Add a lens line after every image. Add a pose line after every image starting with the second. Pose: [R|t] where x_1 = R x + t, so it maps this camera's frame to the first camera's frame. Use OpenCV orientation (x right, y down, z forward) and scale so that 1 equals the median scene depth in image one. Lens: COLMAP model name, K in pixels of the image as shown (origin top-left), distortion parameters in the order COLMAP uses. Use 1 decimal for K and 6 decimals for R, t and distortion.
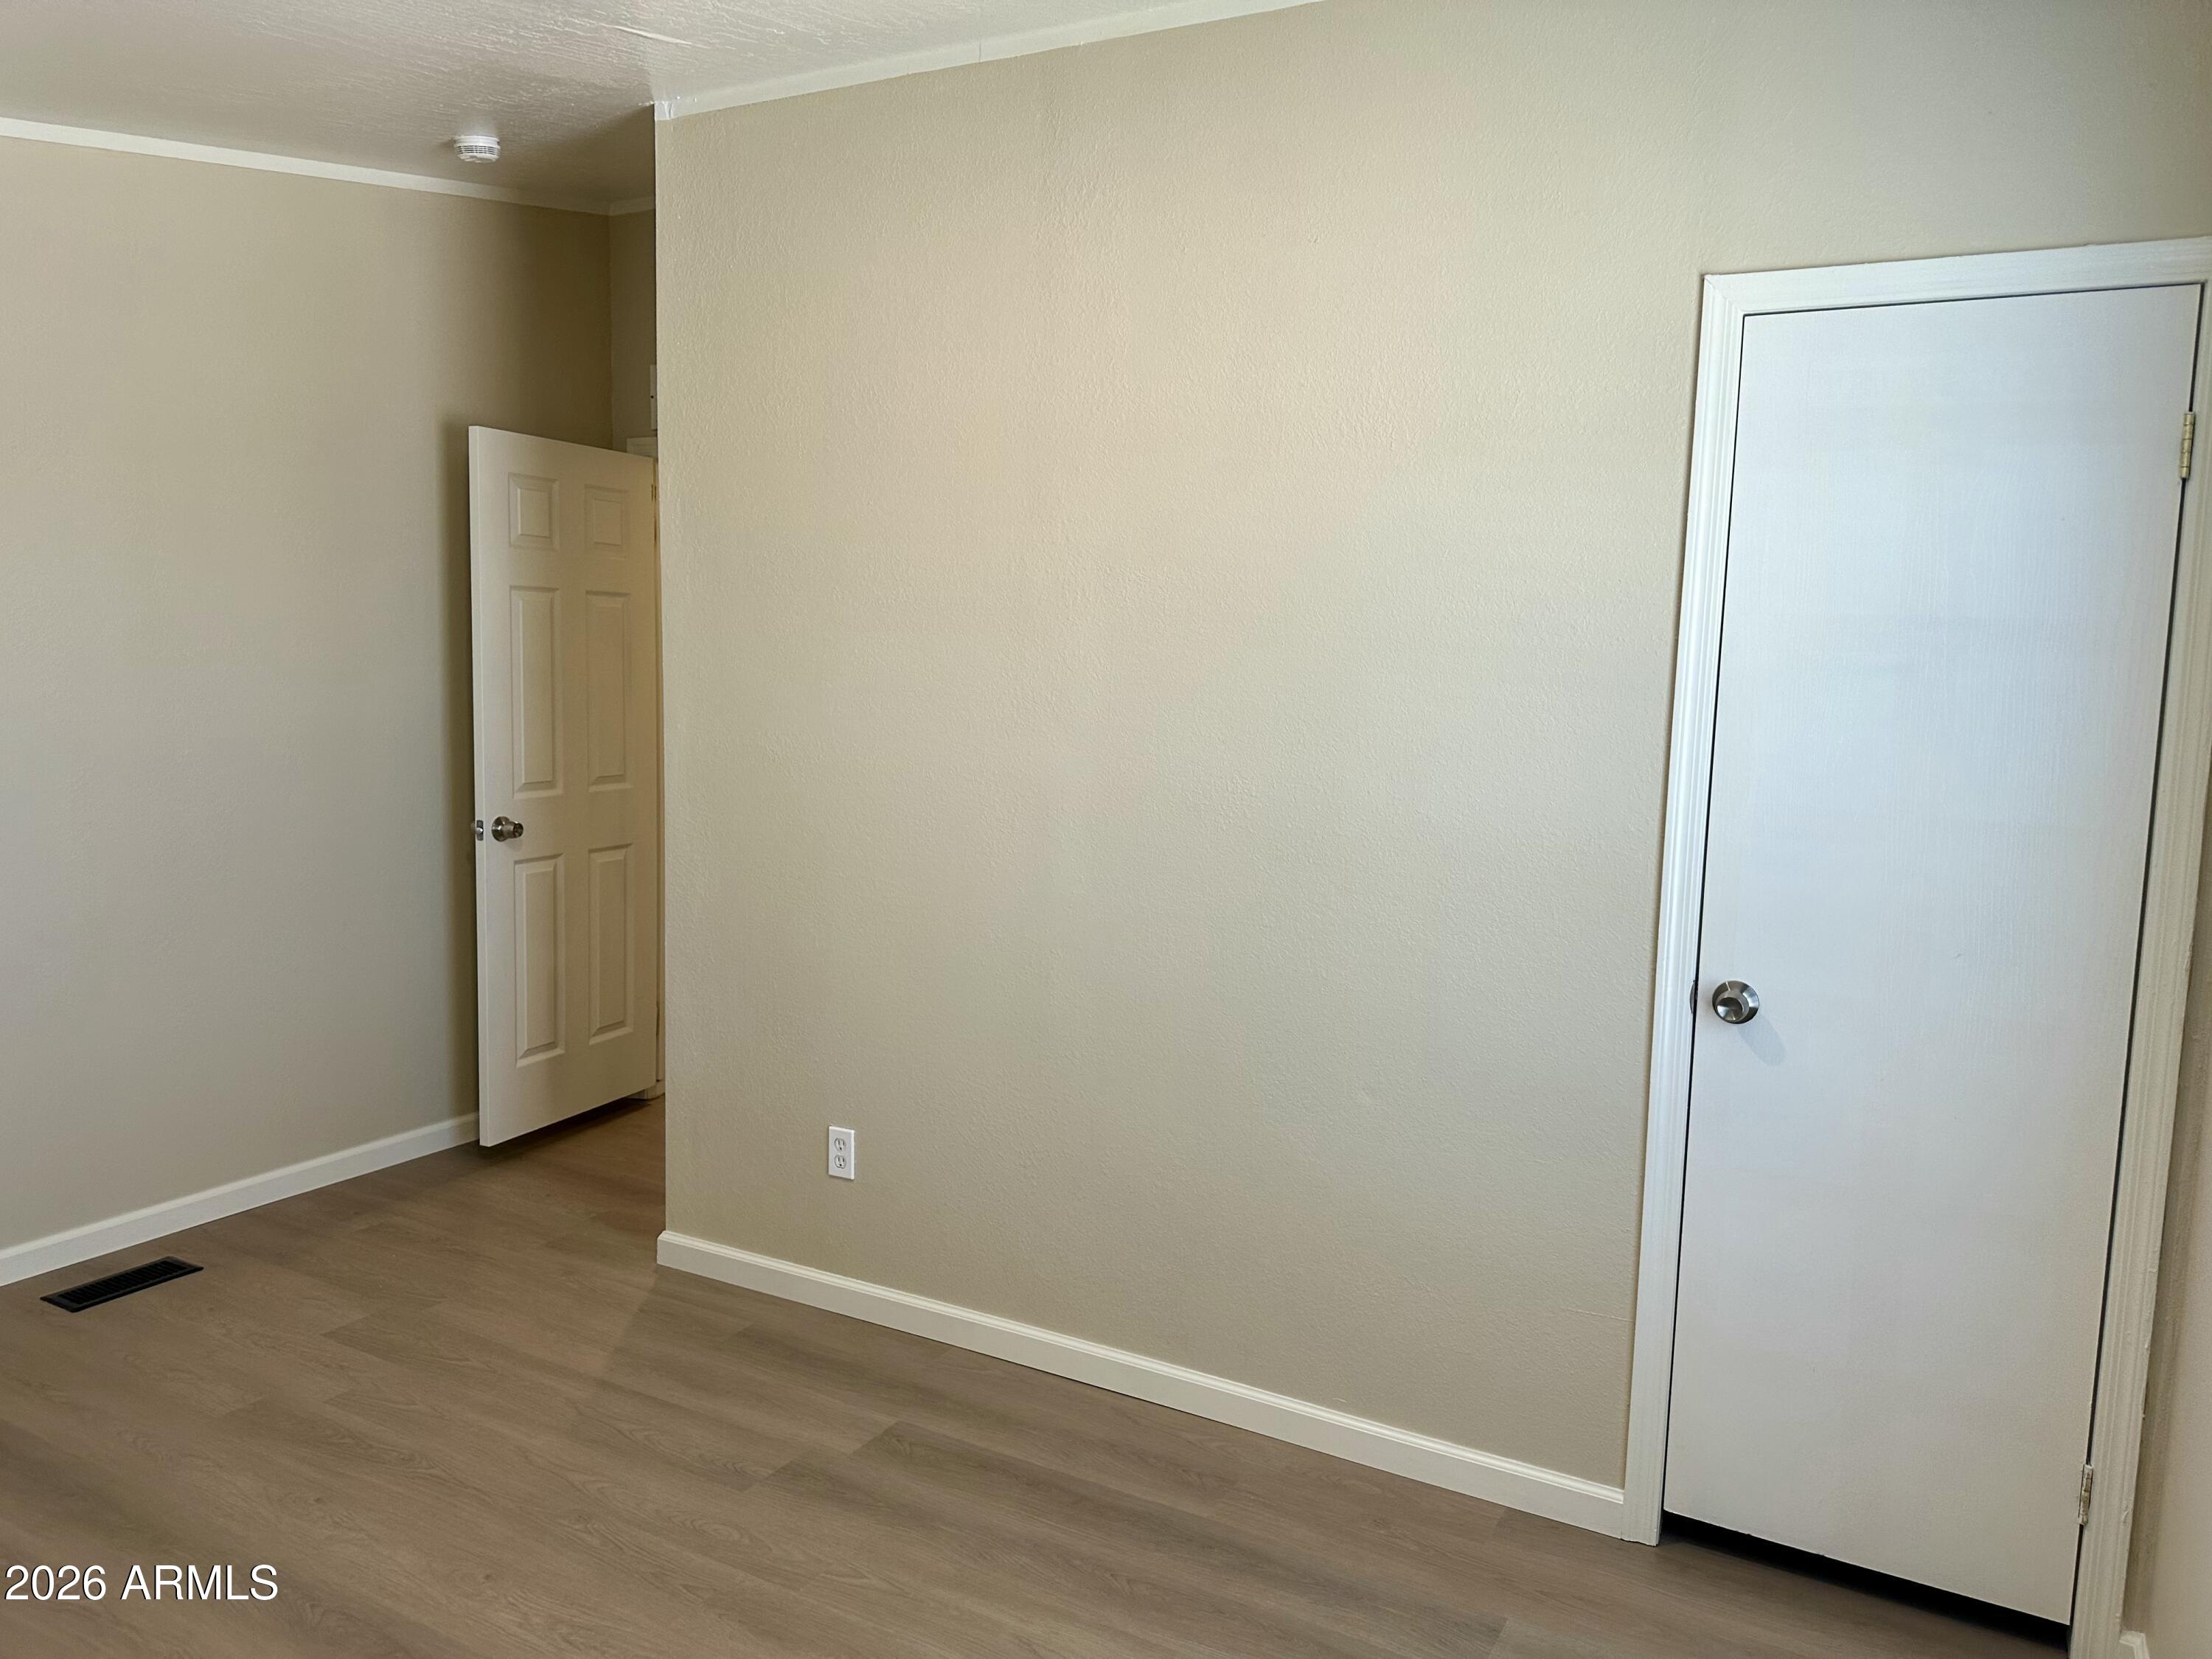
lens RADIAL K [[1571.2, 0, 1104.1], [0, 1571.2, 818.0], [0, 0, 1]] dist [0.034095, -0.037496]
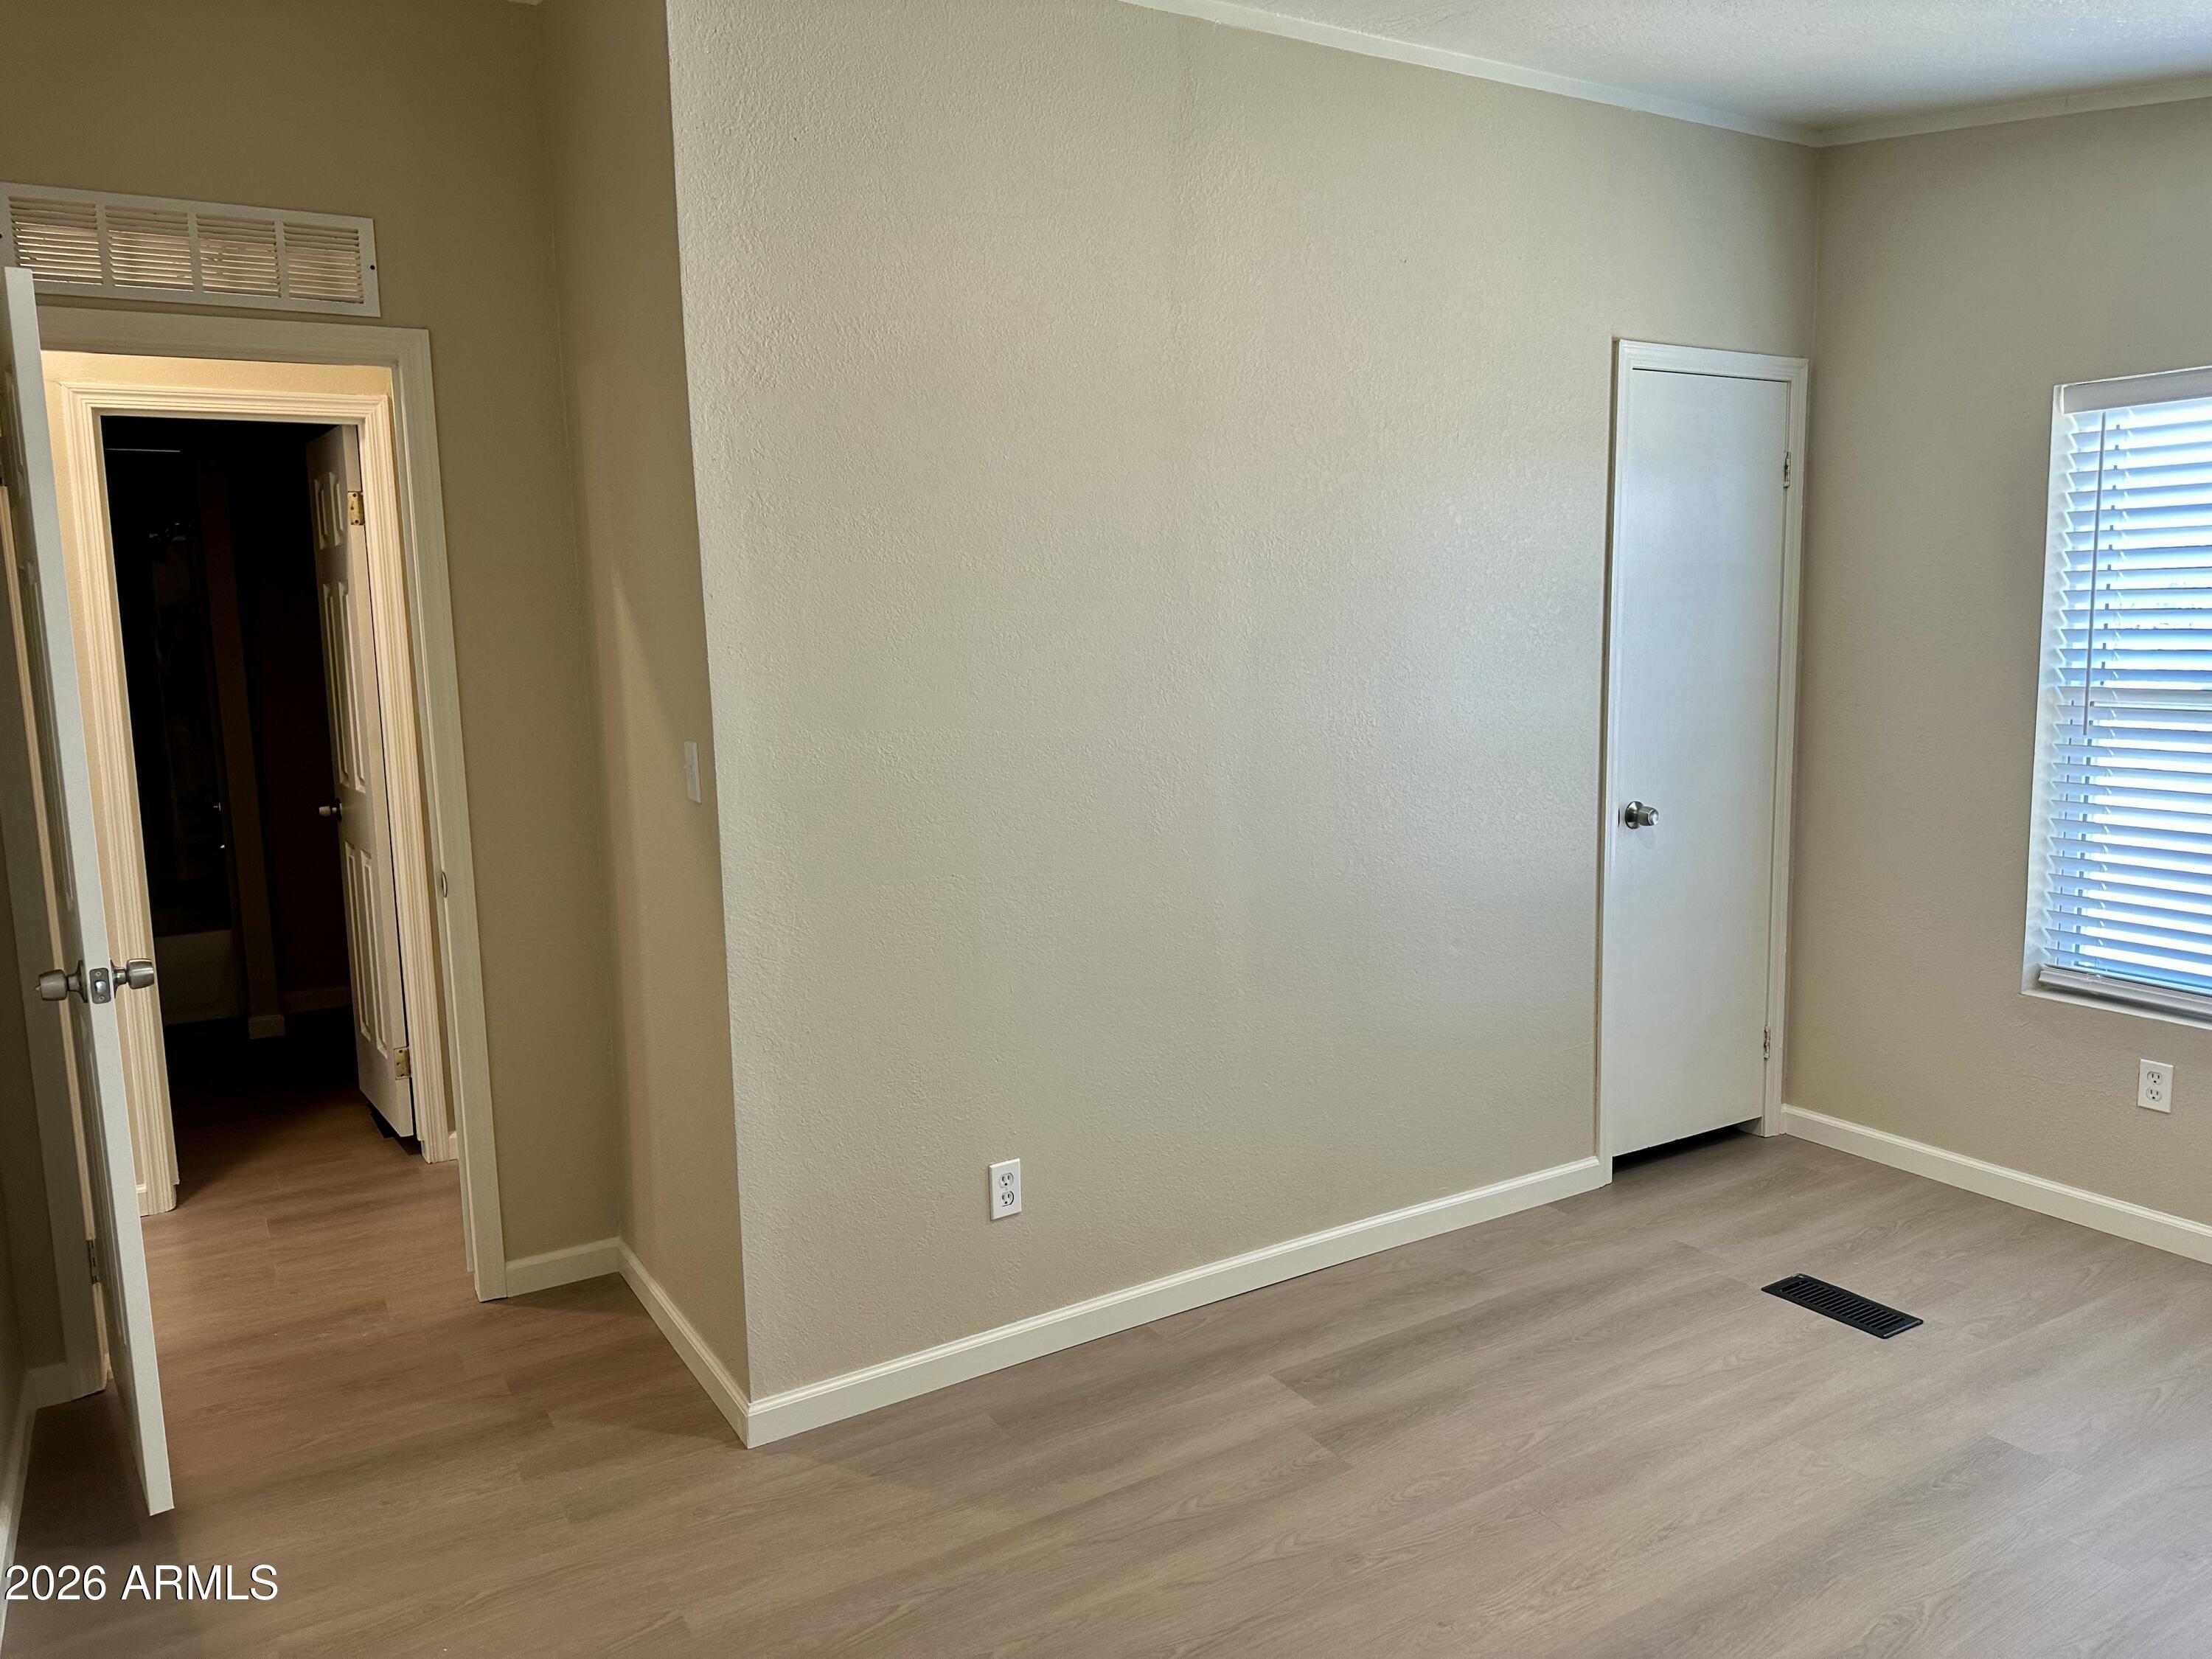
lens RADIAL K [[1571.2, 0, 1120.7], [0, 1571.2, 835.8], [0, 0, 1]] dist [0.034095, -0.037496]
pose [[0.486409, -0.162222, 0.858539, -1.022451], [0.131347, 0.985023, 0.111706, -0.089431], [-0.863802, 0.058431, 0.500432, 0.570368]]
